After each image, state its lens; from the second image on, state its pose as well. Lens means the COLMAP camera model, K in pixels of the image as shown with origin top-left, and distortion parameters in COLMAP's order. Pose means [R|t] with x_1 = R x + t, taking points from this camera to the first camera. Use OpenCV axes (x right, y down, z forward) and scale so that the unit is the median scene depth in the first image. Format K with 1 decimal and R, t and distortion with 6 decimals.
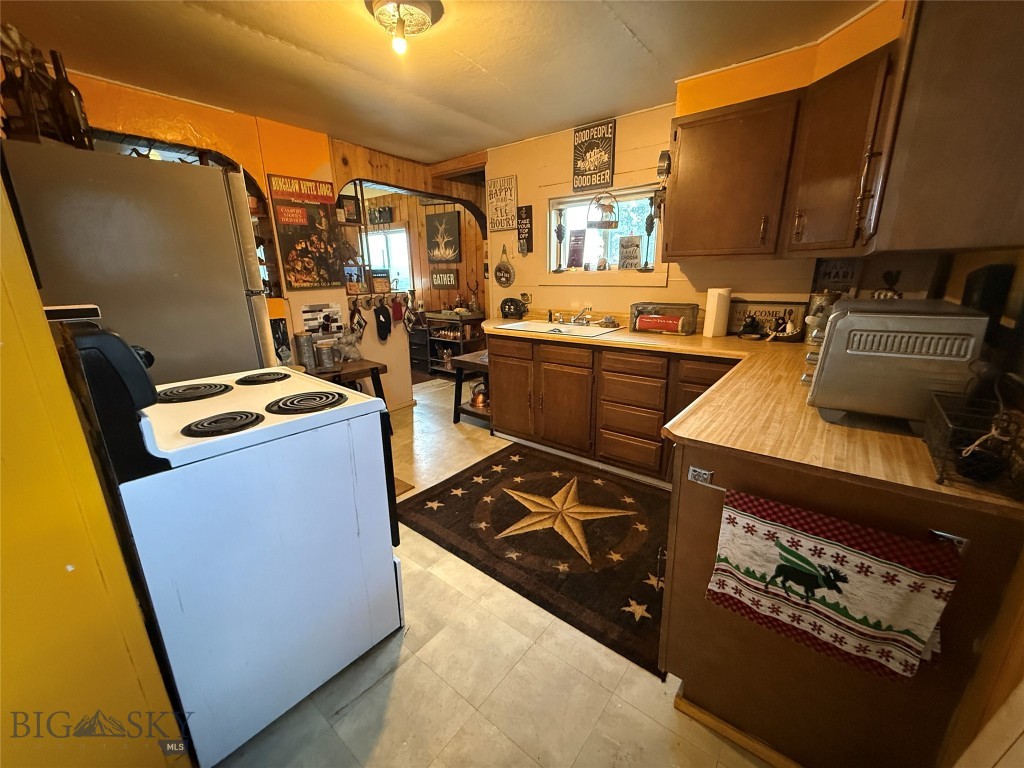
lens RADIAL K [[409.1, 0, 510.9], [0, 409.1, 384.7], [0, 0, 1]] dist [0.001244, -0.000088]
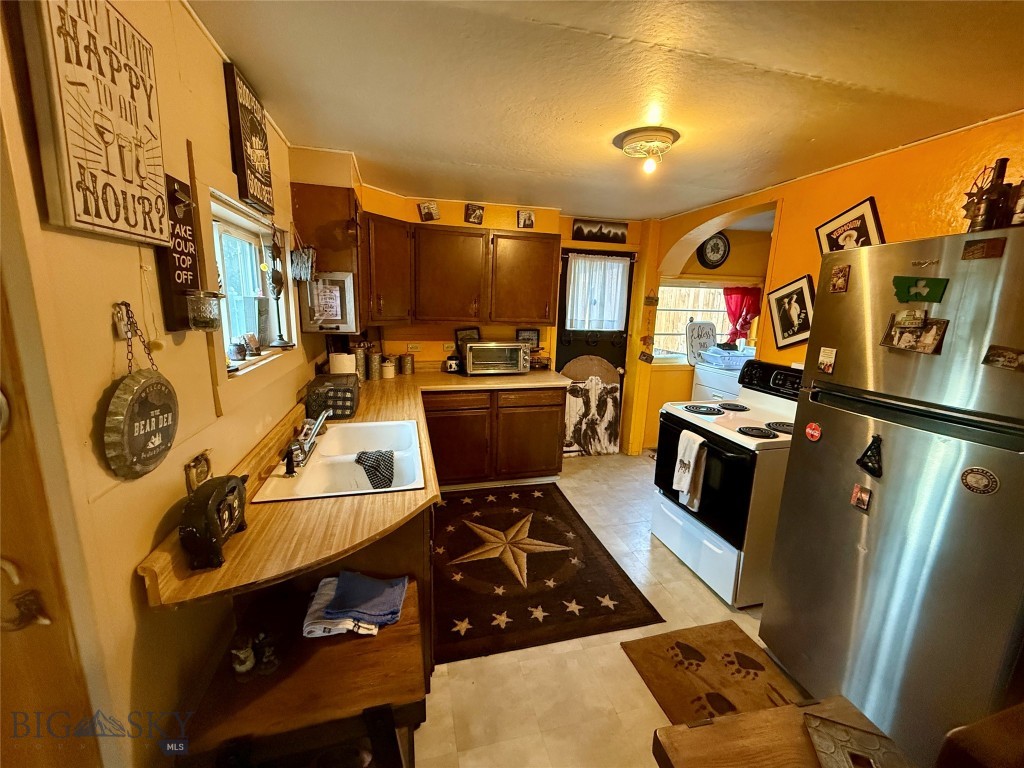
lens RADIAL K [[409.1, 0, 510.9], [0, 409.1, 384.7], [0, 0, 1]] dist [0.001244, -0.000088]
pose [[-0.801676, -0.124980, 0.584547, -0.360992], [0.148009, 0.905944, 0.396684, -0.395532], [-0.579145, 0.404531, -0.707775, 1.163411]]
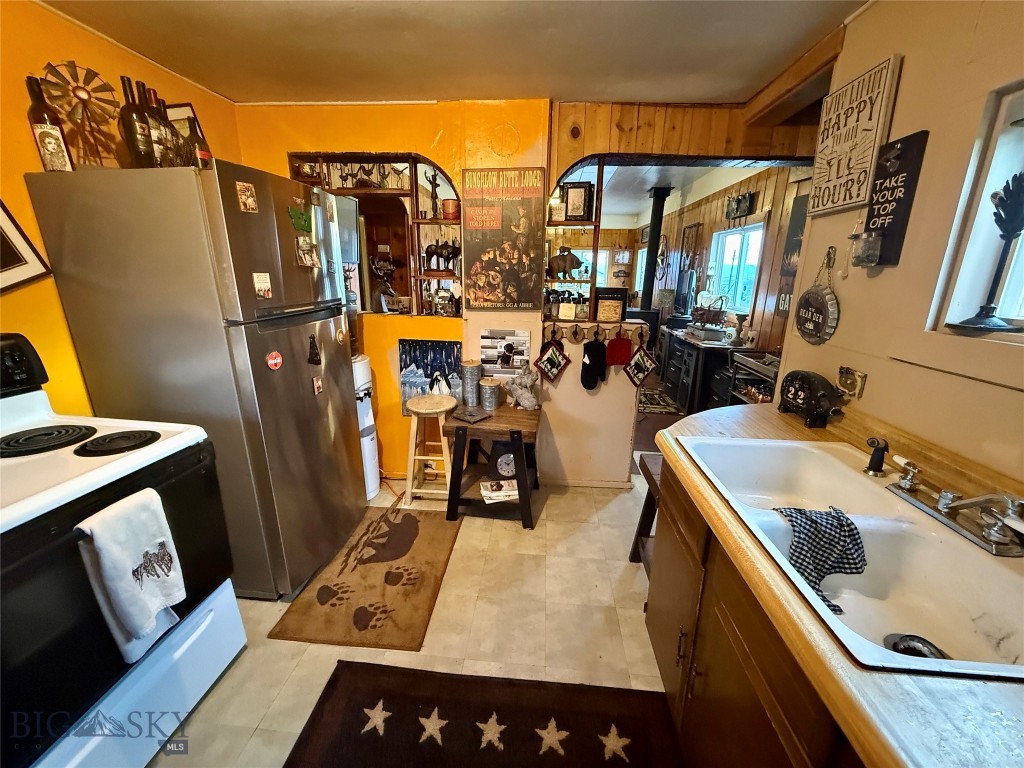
lens RADIAL K [[409.6, 0, 509.8], [0, 409.6, 384.3], [0, 0, 1]] dist [-0.000425, 0.000250]
pose [[0.555464, 0.241746, -0.795624, 0.186203], [-0.244930, 0.961926, 0.121279, -0.193617], [0.794650, 0.127506, 0.593526, 0.556887]]
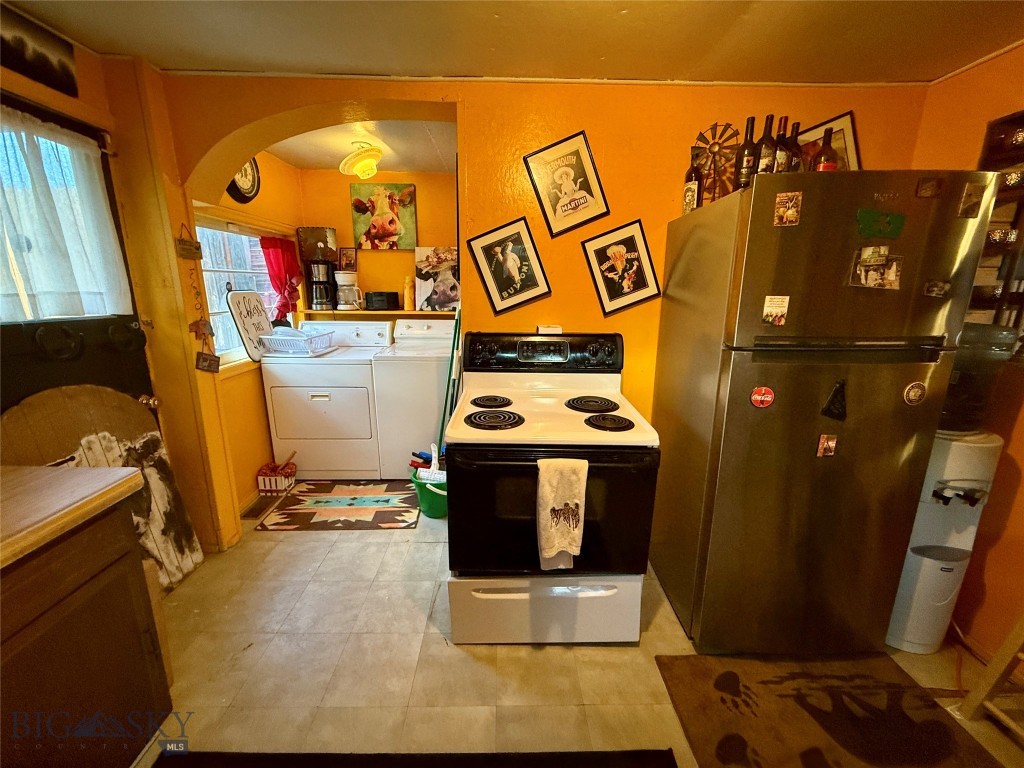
lens RADIAL K [[409.1, 0, 510.9], [0, 409.1, 384.7], [0, 0, 1]] dist [0.001244, -0.000088]
pose [[-0.767041, 0.158418, -0.621733, 0.087883], [-0.170756, 0.883683, 0.435828, -0.242592], [0.618458, 0.440463, -0.650770, 0.729654]]
